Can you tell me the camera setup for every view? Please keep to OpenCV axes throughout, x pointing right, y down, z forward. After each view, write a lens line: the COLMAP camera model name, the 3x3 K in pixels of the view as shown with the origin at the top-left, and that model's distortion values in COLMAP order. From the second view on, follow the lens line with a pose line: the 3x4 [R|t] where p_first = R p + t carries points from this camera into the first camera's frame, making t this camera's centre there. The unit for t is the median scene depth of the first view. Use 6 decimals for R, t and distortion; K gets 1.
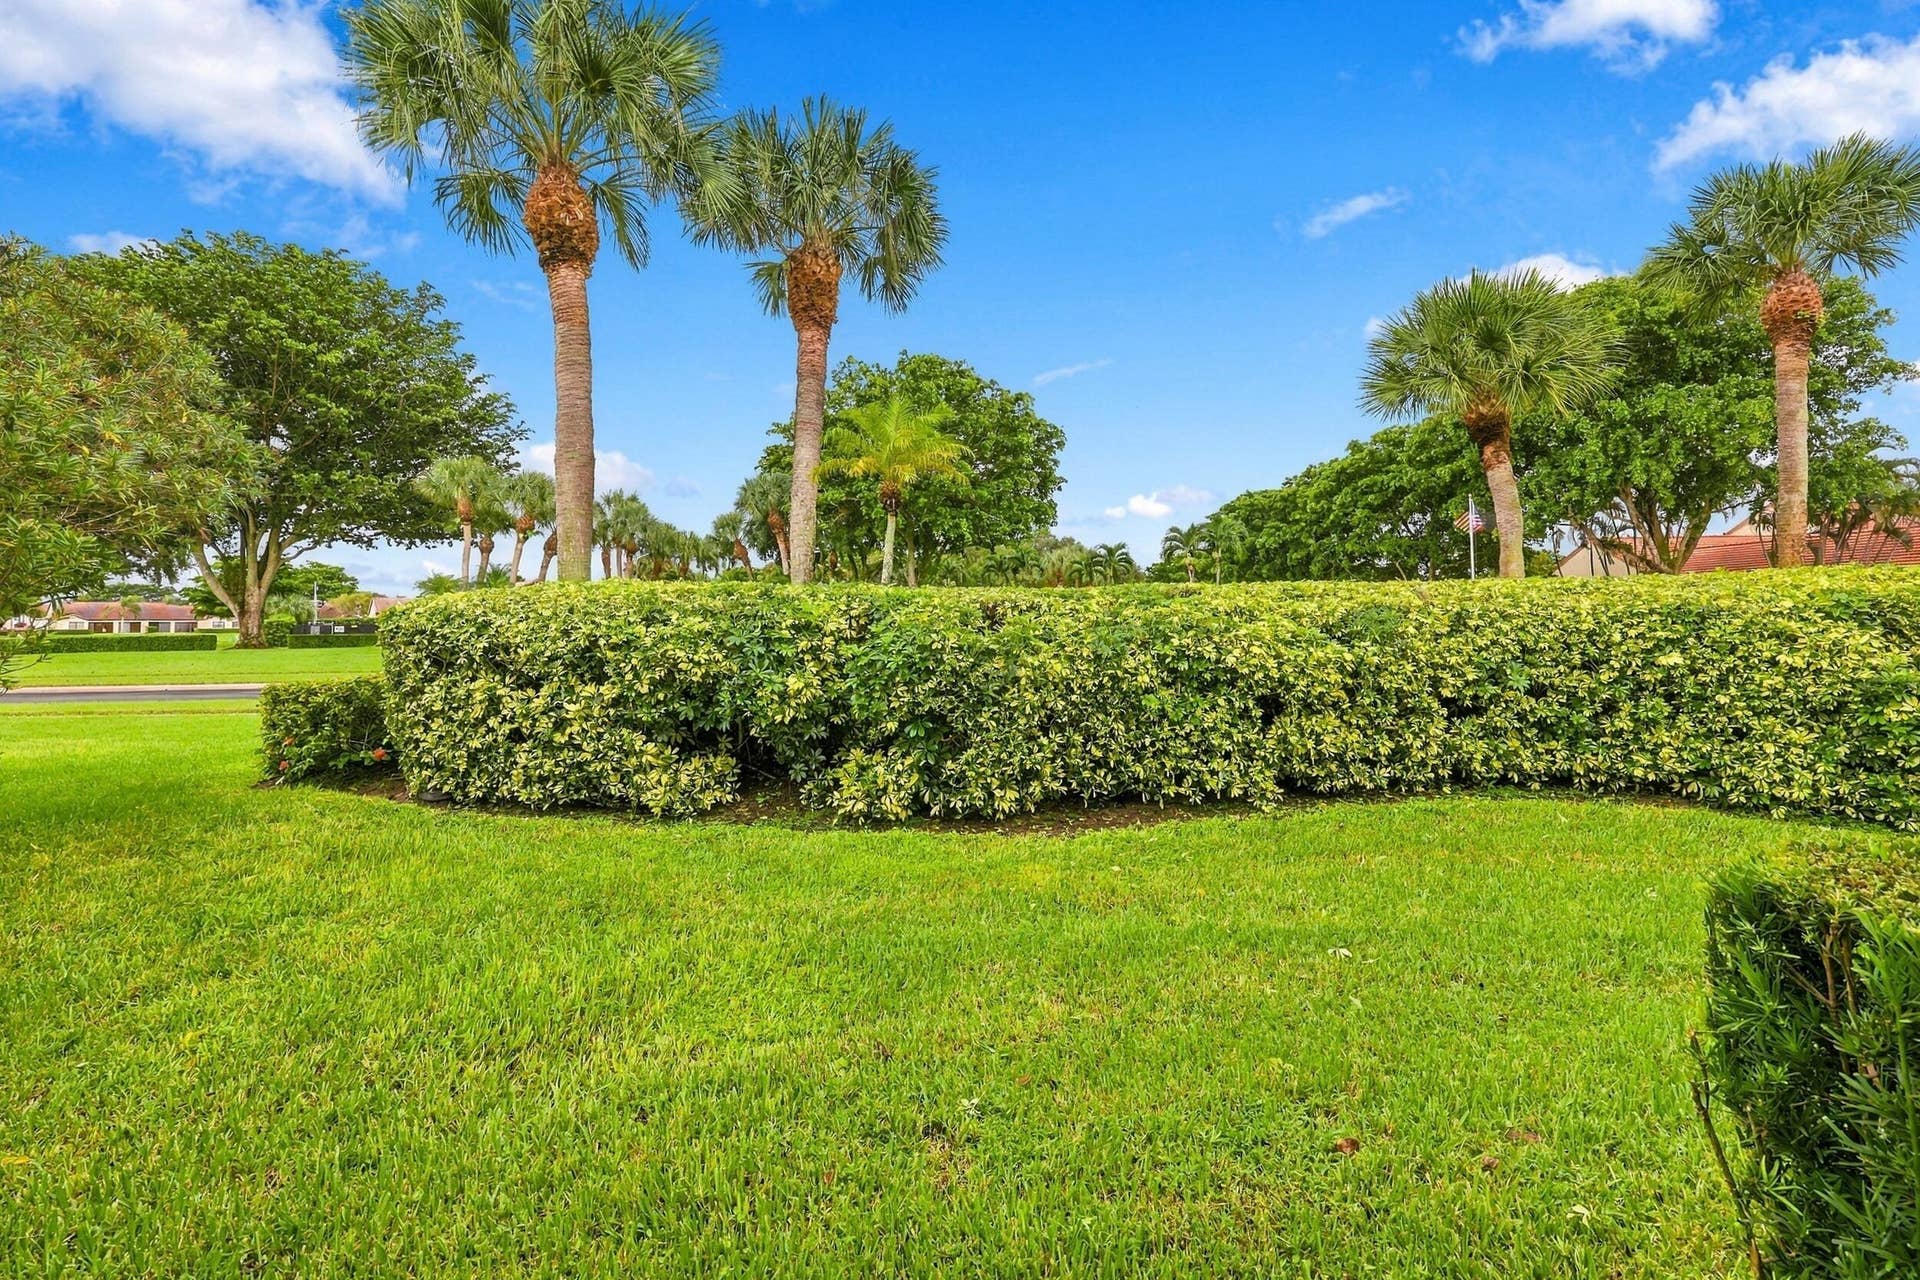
lens RADIAL K [[828.5, 0, 959.0], [0, 828.5, 578.7], [0, 0, 1]] dist [0.000145, -0.000035]
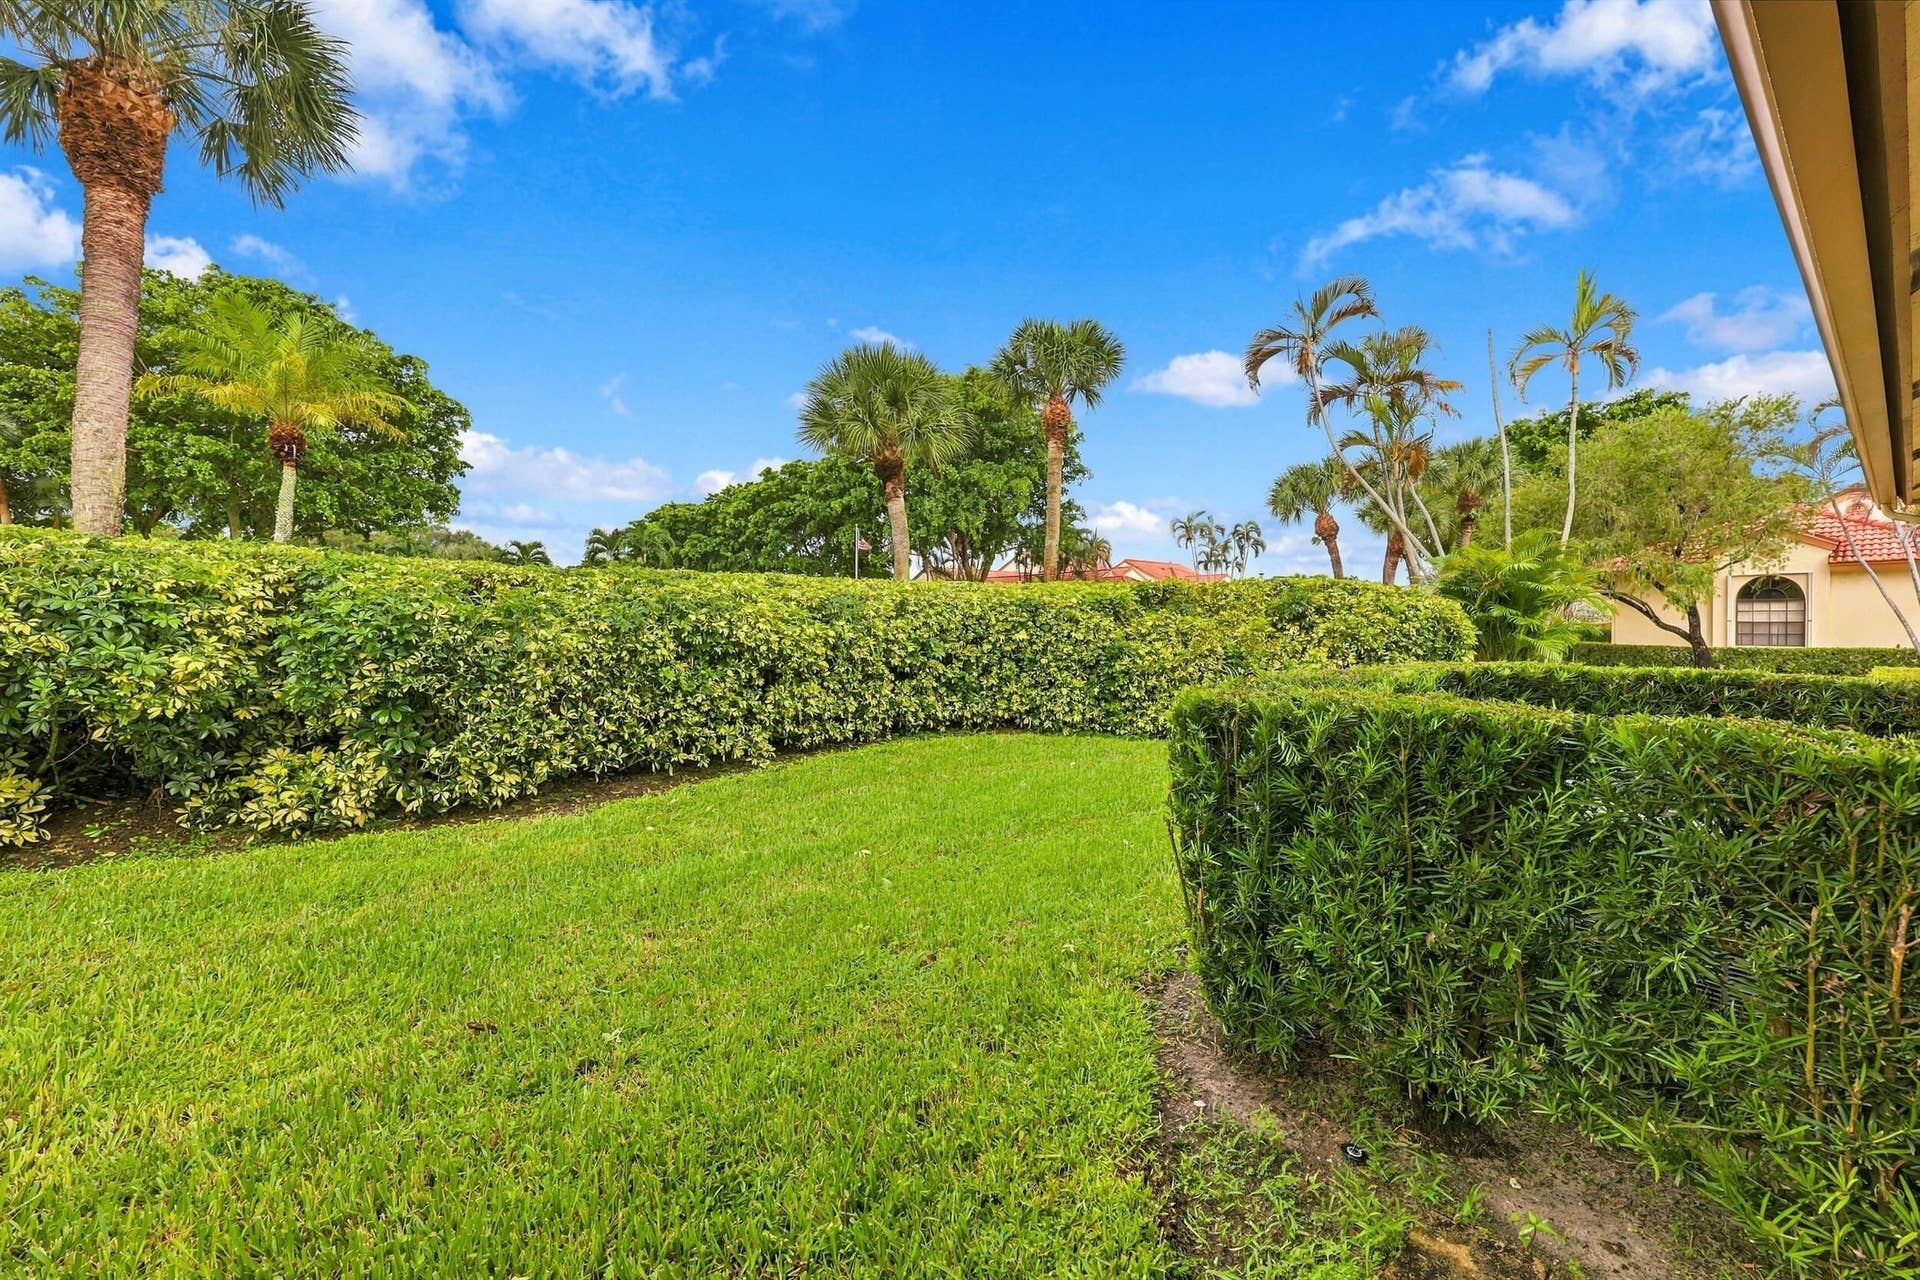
lens RADIAL K [[781.6, 0, 958.5], [0, 781.6, 630.6], [0, 0, 1]] dist [0.006640, -0.005329]
pose [[0.753684, 0.010274, 0.657156, -0.137900], [-0.042341, 0.998560, 0.032949, 0.044239], [-0.655872, -0.052657, 0.753034, 0.016885]]
